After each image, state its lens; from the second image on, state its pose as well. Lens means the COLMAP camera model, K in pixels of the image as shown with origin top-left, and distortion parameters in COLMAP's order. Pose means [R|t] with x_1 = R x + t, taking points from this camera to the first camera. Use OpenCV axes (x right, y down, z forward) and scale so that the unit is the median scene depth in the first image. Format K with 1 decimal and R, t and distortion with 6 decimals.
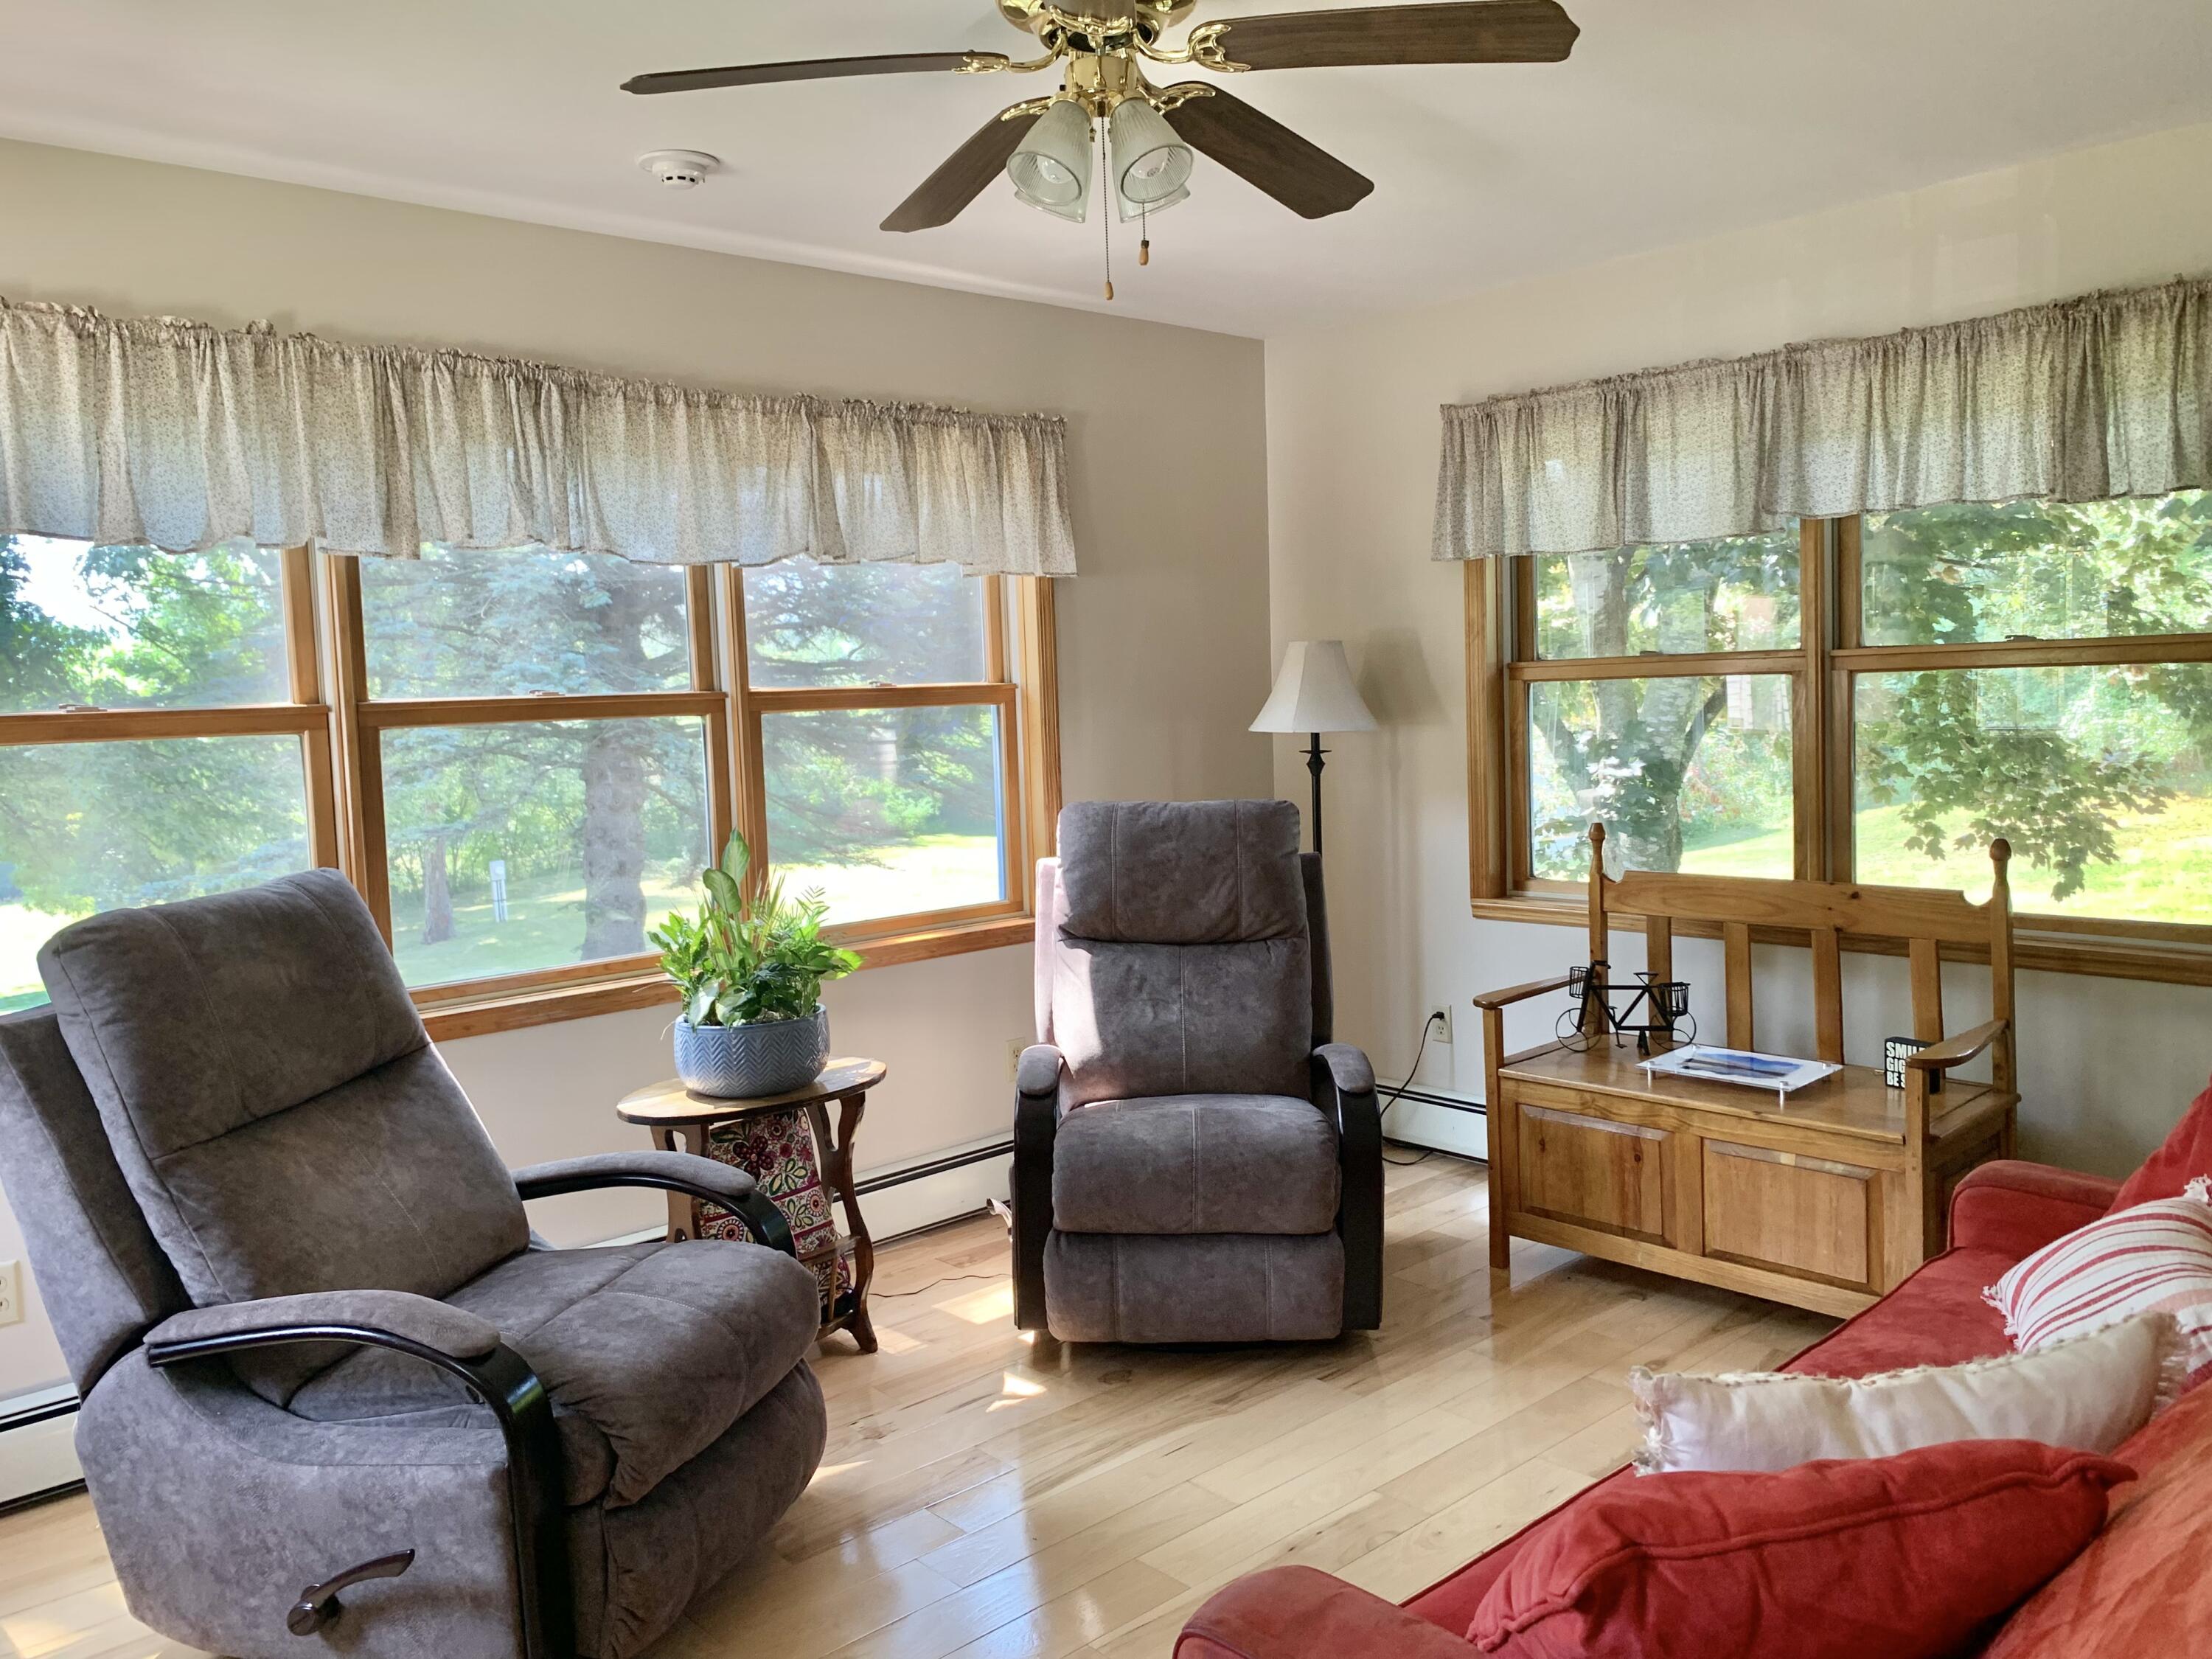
lens RADIAL K [[1701.5, 0, 1097.7], [0, 1701.5, 788.6], [0, 0, 1]] dist [-0.007753, -0.010072]
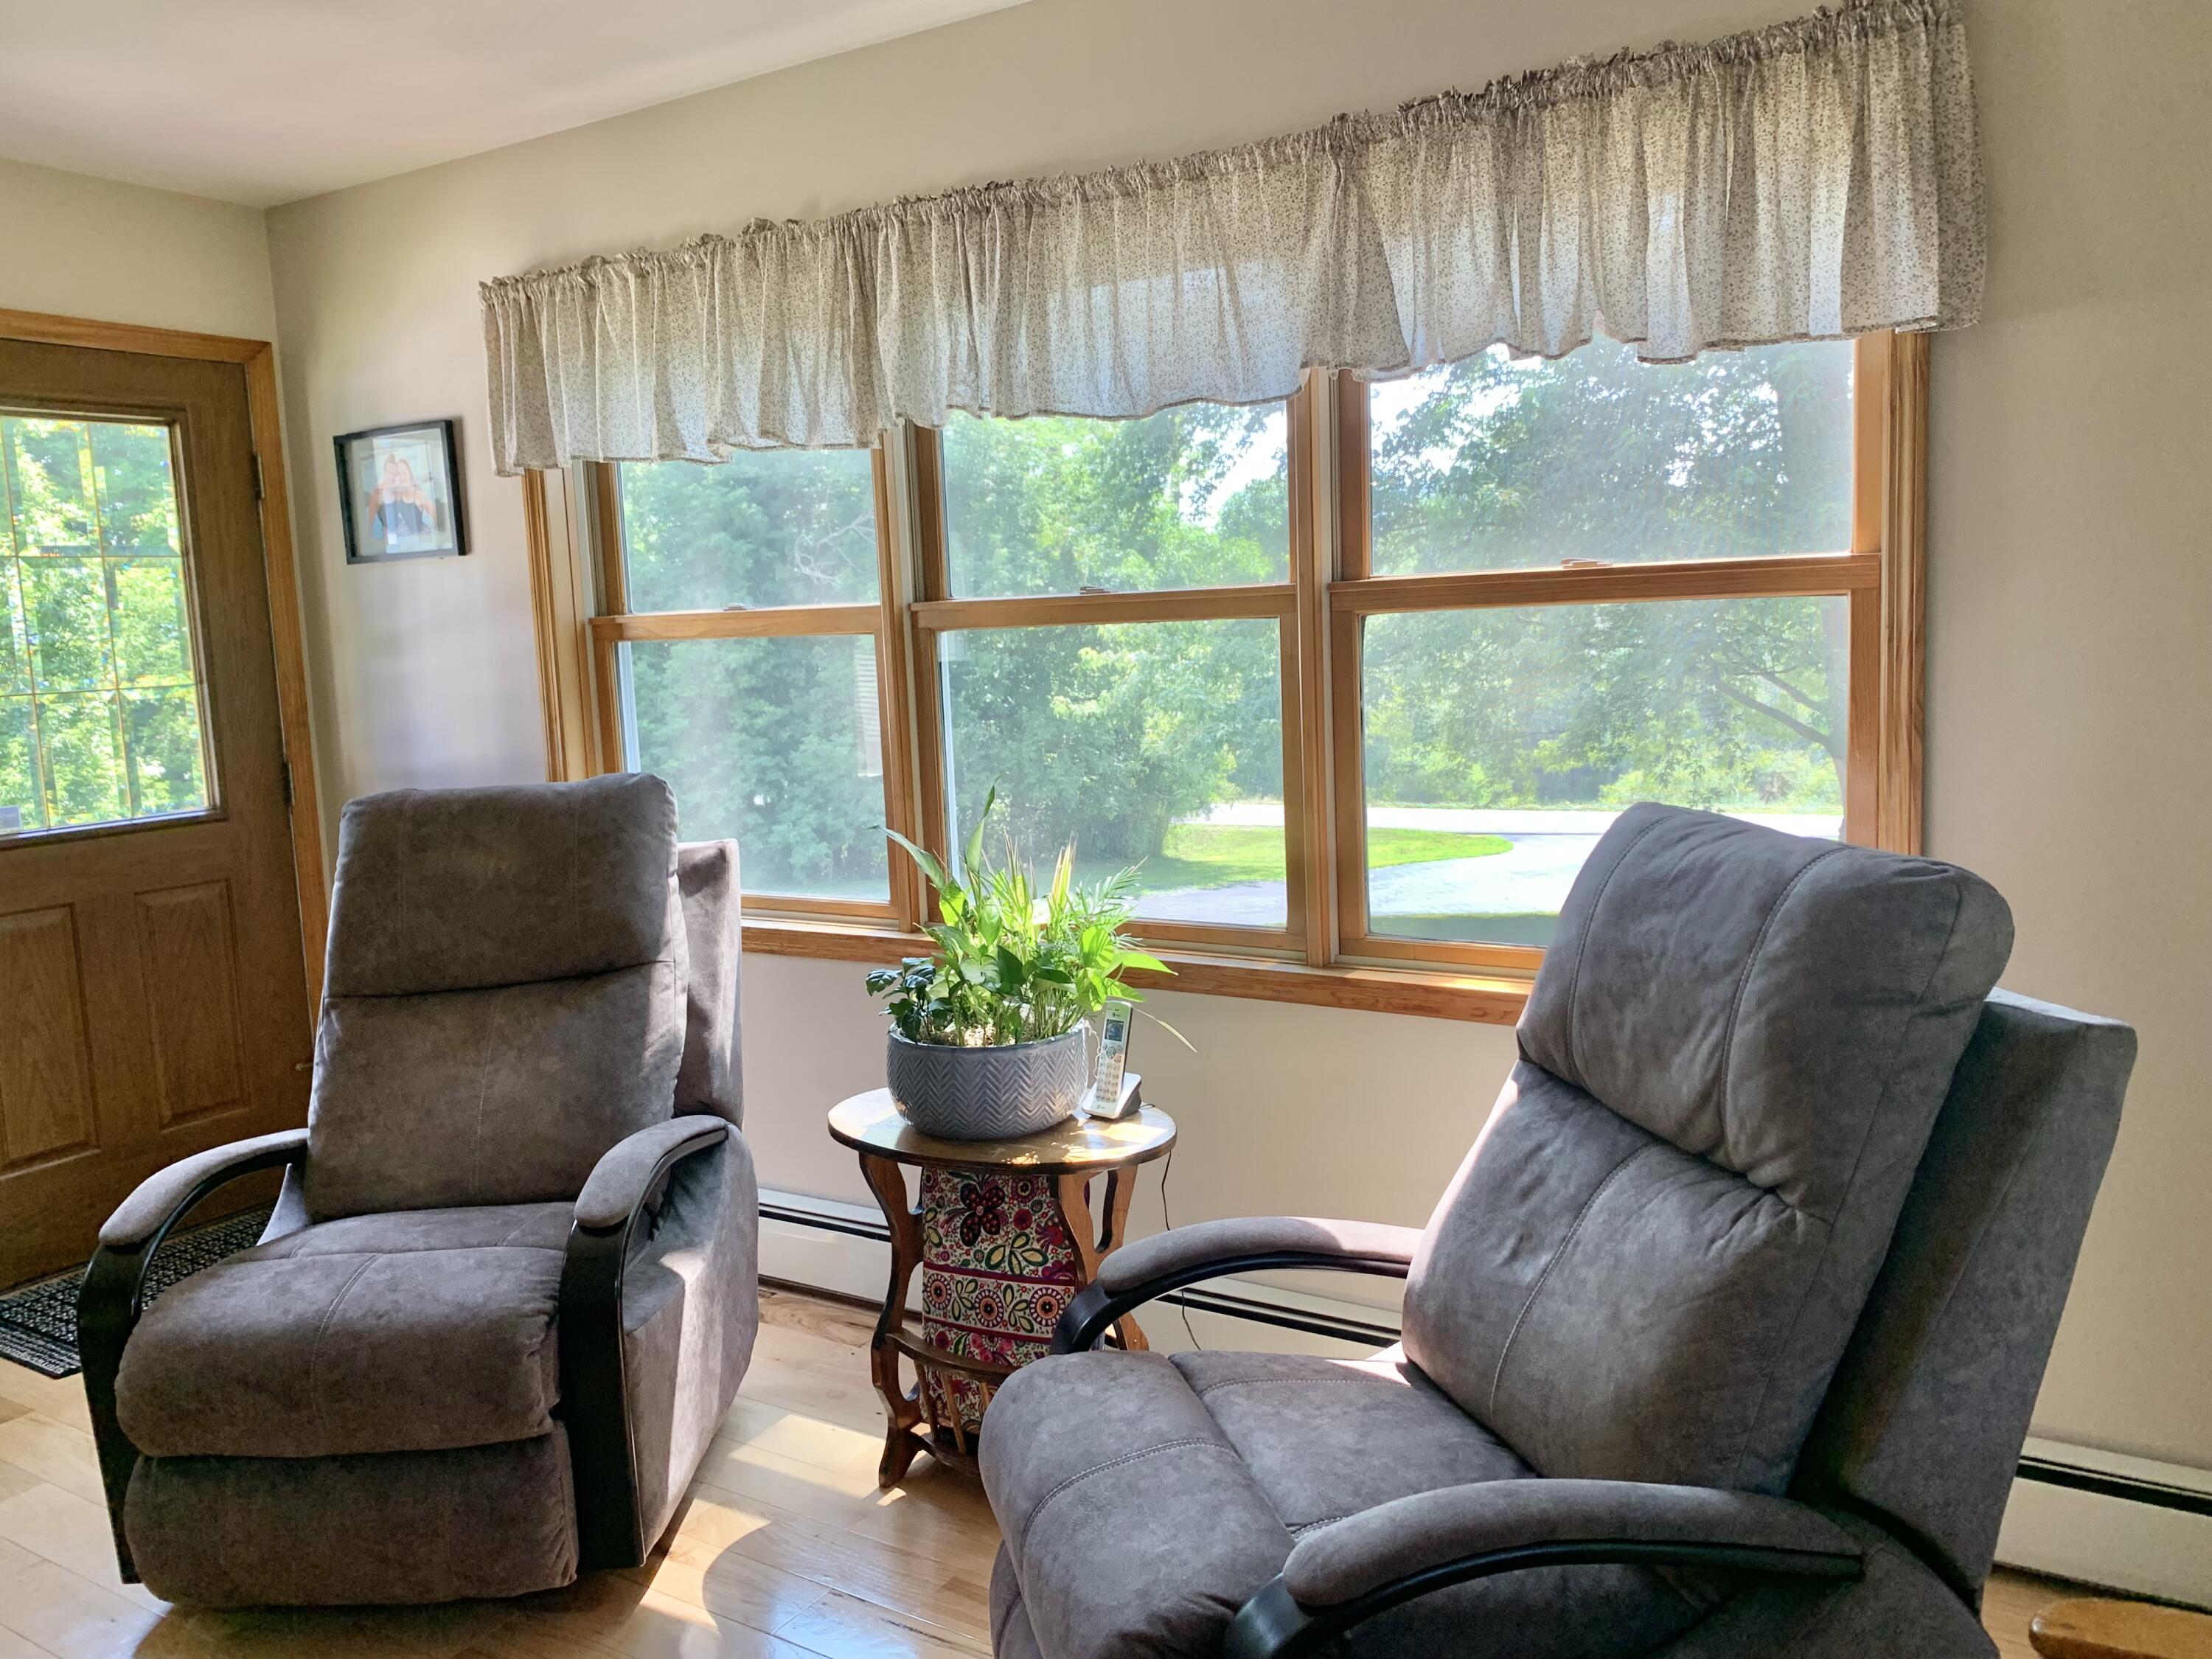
lens RADIAL K [[1701.5, 0, 1097.7], [0, 1701.5, 788.6], [0, 0, 1]] dist [-0.007753, -0.010072]
pose [[0.268626, 0.128324, -0.954659, 0.499193], [-0.021951, 0.991645, 0.127119, -0.066755], [0.962994, -0.013191, 0.269198, 0.821606]]
